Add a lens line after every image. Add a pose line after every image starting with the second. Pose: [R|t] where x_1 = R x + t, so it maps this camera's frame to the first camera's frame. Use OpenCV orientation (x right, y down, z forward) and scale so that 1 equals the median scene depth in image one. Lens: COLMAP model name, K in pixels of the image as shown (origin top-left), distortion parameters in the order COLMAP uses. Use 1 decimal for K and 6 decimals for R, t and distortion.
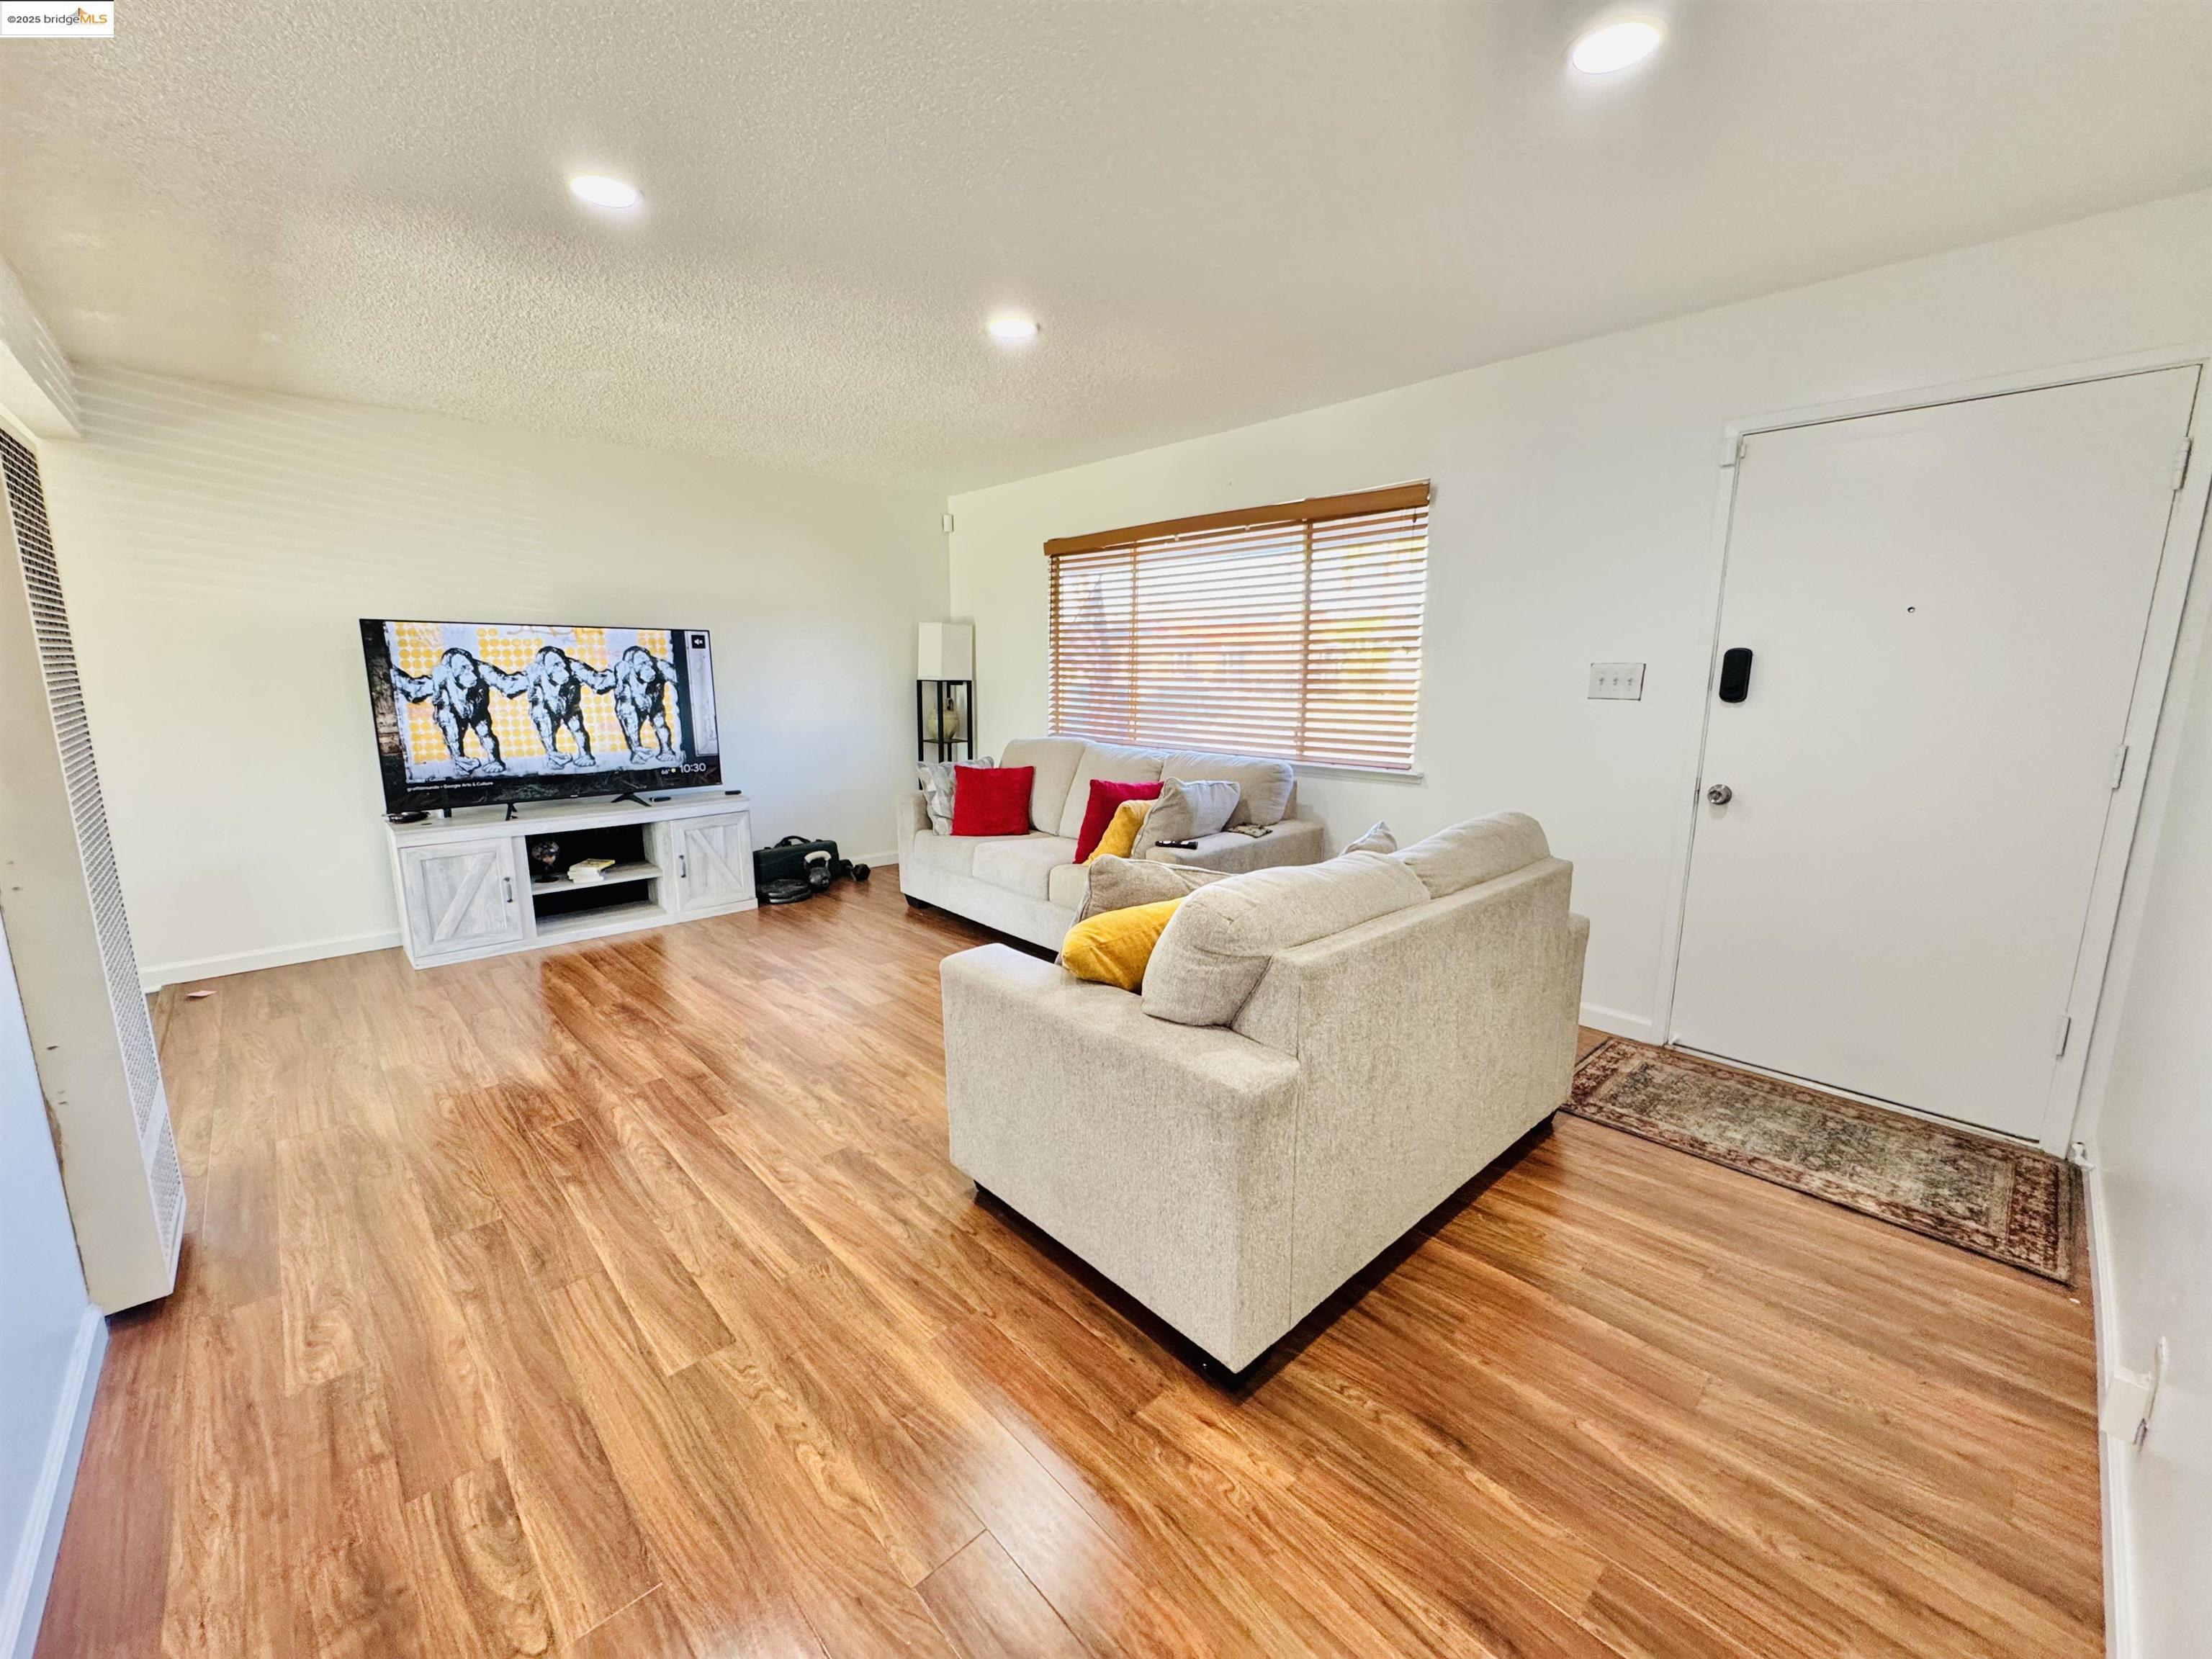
lens RADIAL K [[892.4, 0, 1100.4], [0, 892.4, 832.1], [0, 0, 1]] dist [-0.000563, 0.000382]
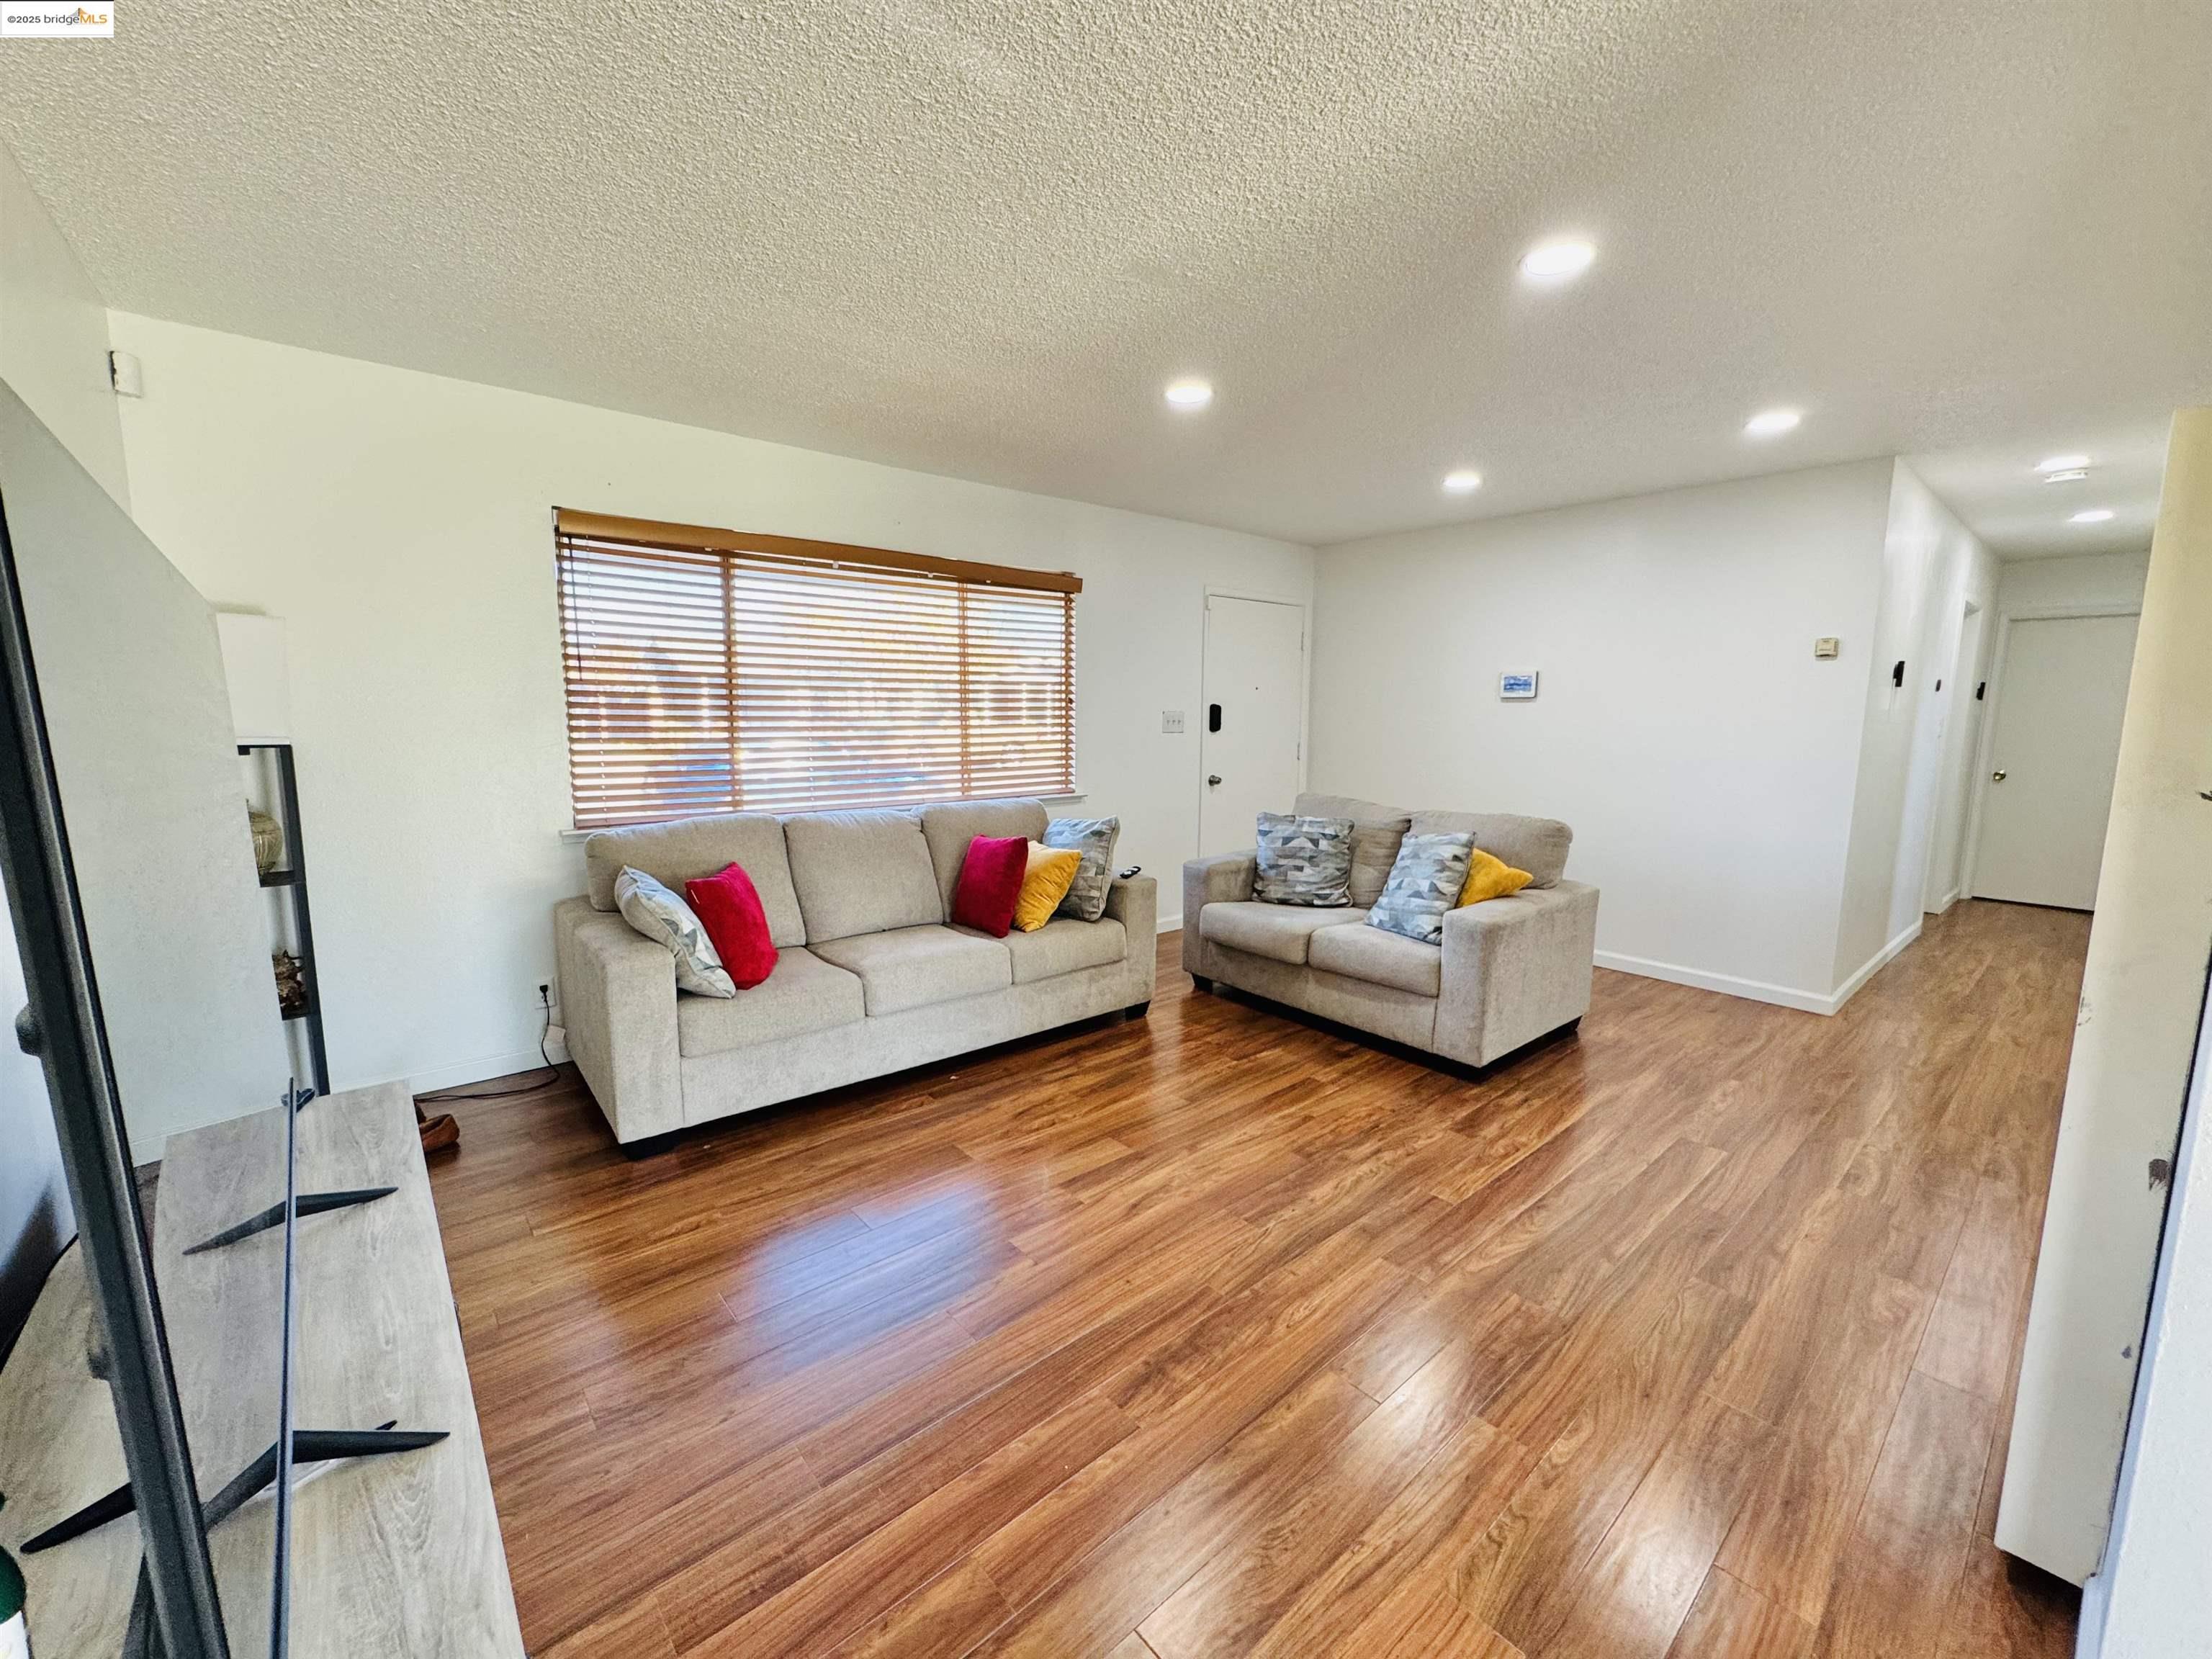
lens RADIAL K [[892.4, 0, 1101.7], [0, 892.4, 840.9], [0, 0, 1]] dist [-0.000563, 0.000382]
pose [[0.038090, -0.151055, 0.987791, -1.207232], [0.175263, 0.974196, 0.142218, -0.227258], [-0.983785, 0.167706, 0.063582, 1.129738]]
